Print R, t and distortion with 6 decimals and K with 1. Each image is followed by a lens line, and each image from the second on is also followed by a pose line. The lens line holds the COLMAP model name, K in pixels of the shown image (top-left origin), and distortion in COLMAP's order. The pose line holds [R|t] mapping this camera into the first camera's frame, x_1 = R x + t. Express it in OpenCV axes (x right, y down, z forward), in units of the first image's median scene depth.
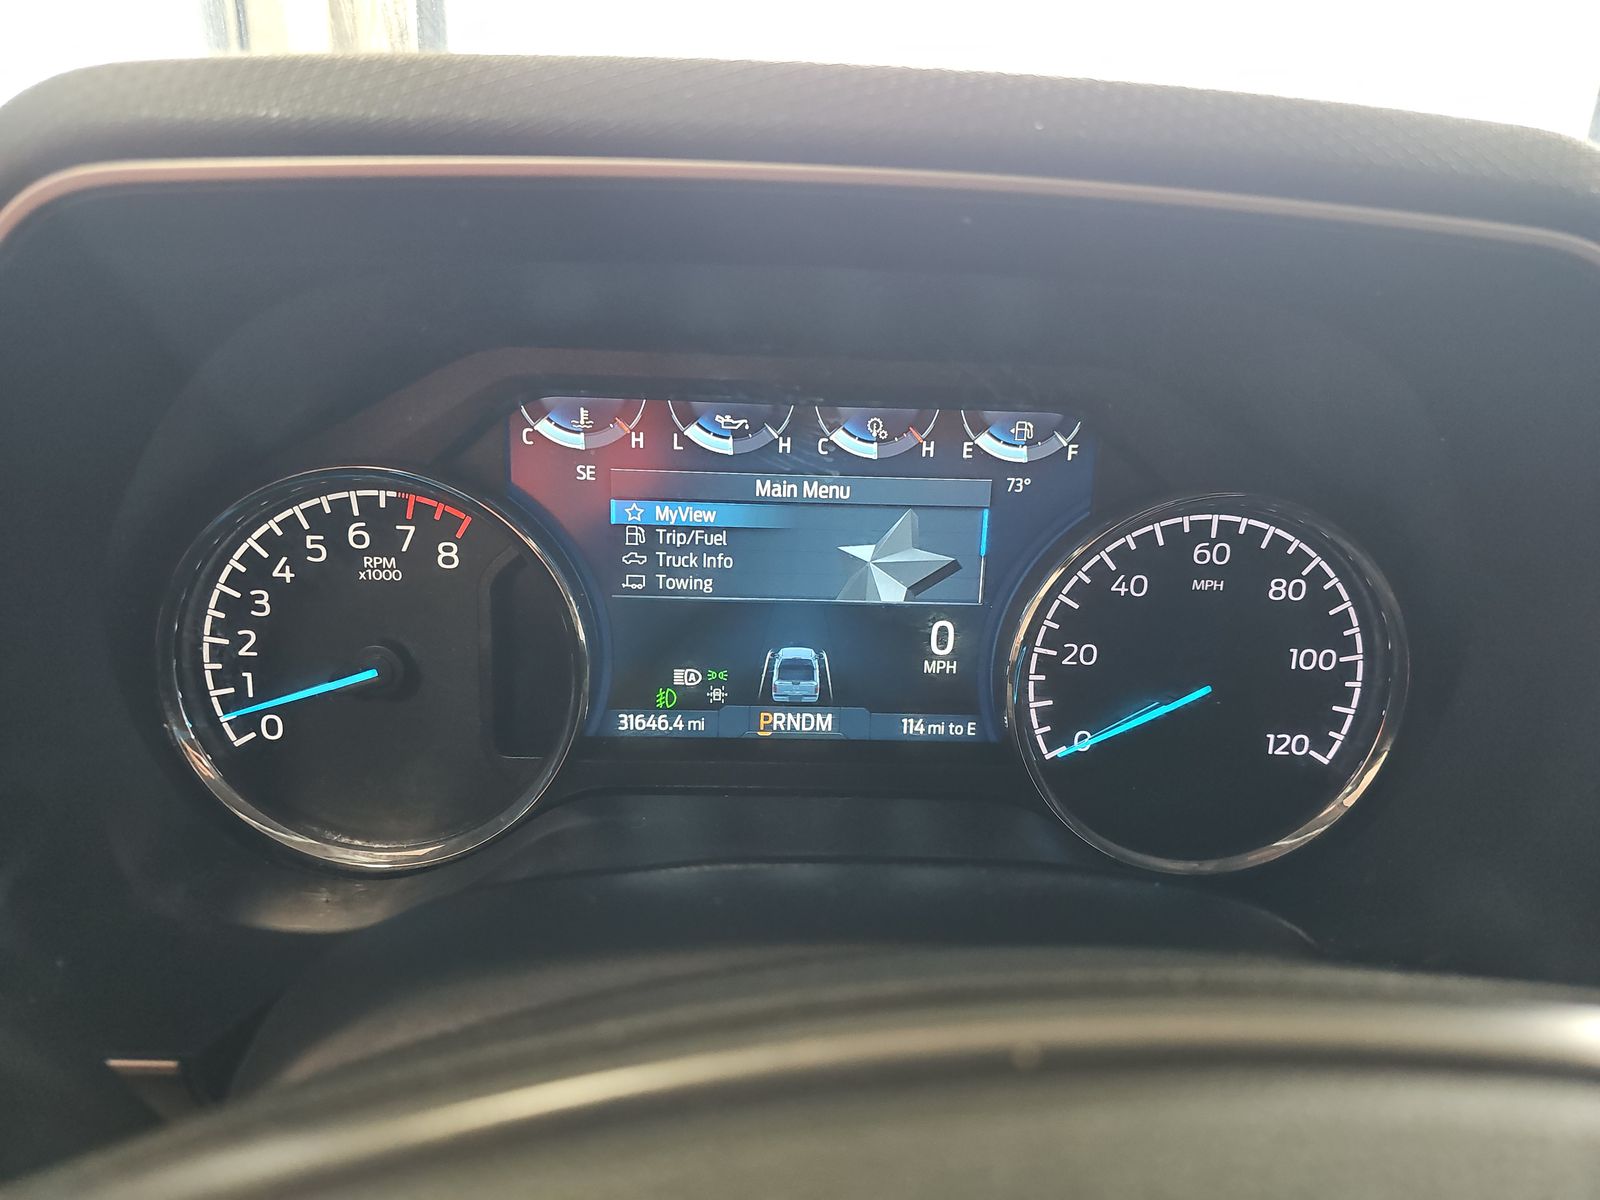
lens RADIAL K [[1055.4, 0, 791.6], [0, 1055.4, 602.6], [0, 0, 1]] dist [0.071388, -0.089153]
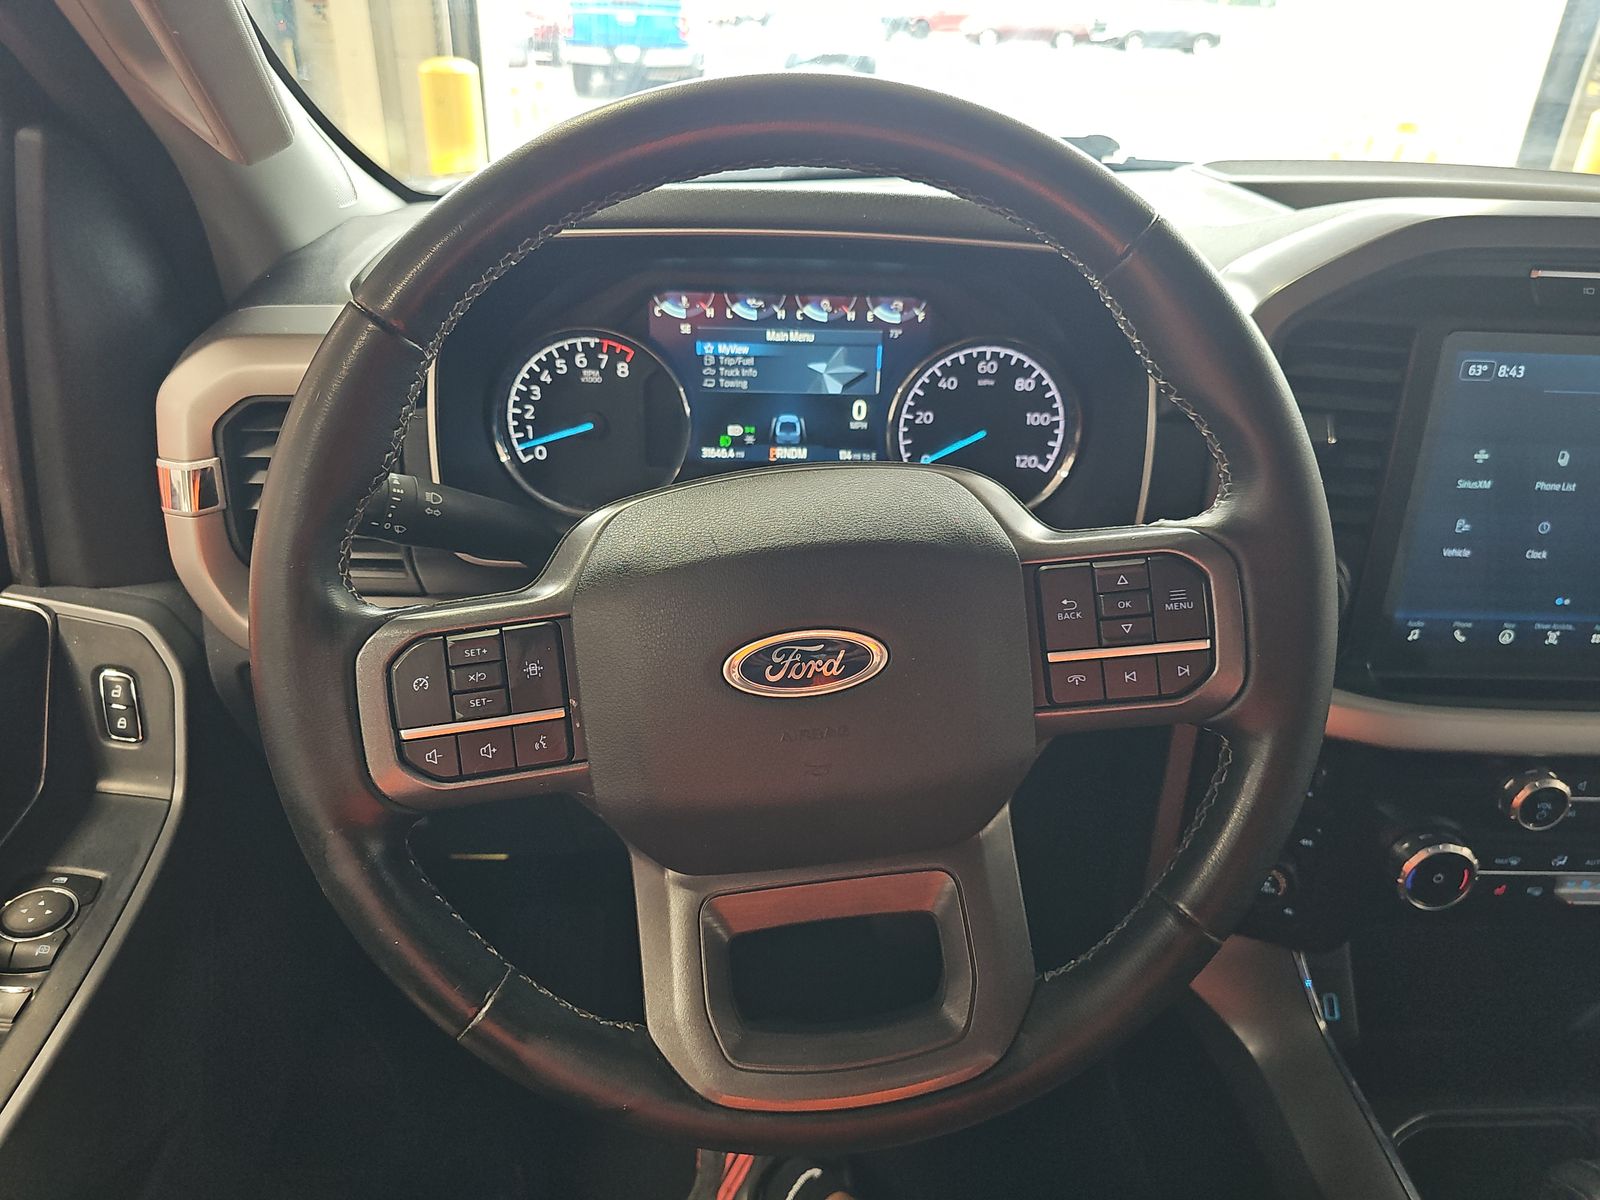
lens RADIAL K [[1055.6, 0, 804.9], [0, 1055.6, 582.6], [0, 0, 1]] dist [0.069057, -0.071795]
pose [[0.999876, -0.002008, -0.015623, 0.070151], [0.004252, 0.989430, 0.144947, 0.067999], [0.015167, -0.144995, 0.989316, -1.105444]]
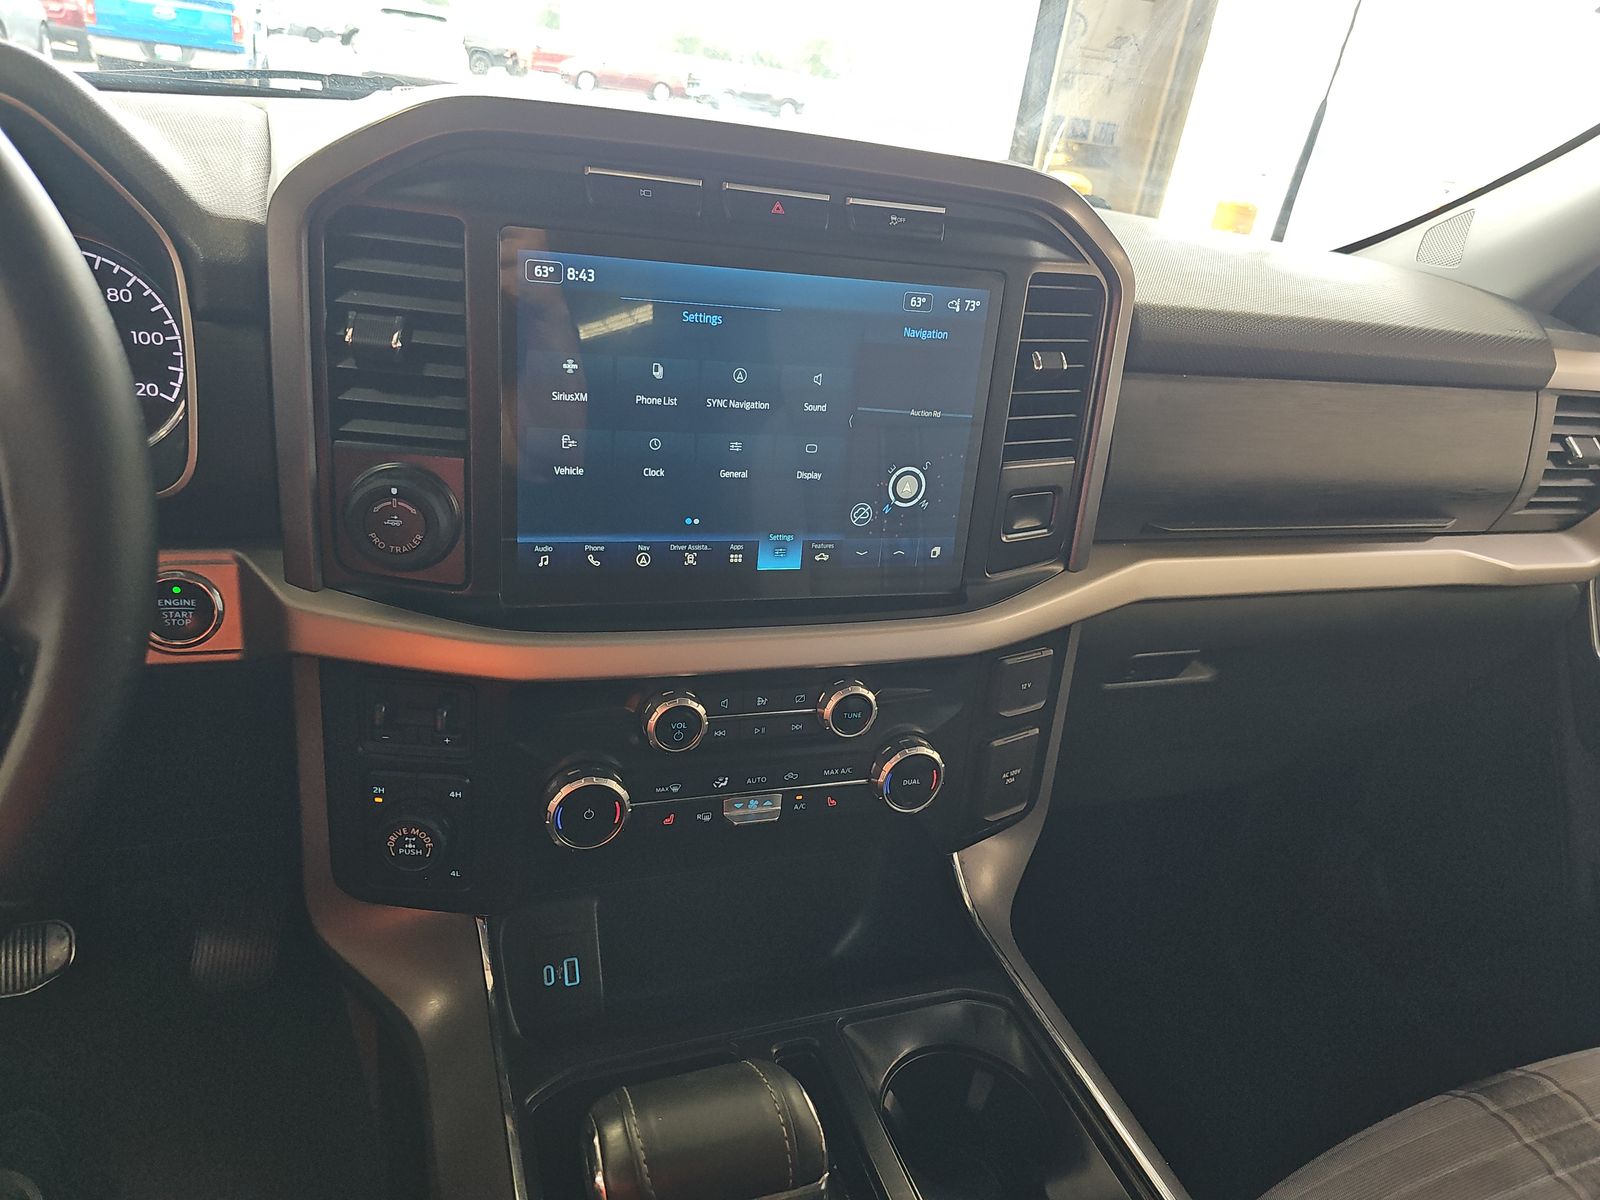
lens RADIAL K [[1055.4, 0, 791.6], [0, 1055.4, 602.6], [0, 0, 1]] dist [0.071388, -0.089153]
pose [[0.951789, -0.057538, 0.301309, 0.959600], [0.019301, 0.991538, 0.128375, 0.284054], [-0.306146, -0.116370, 0.944845, -1.049095]]
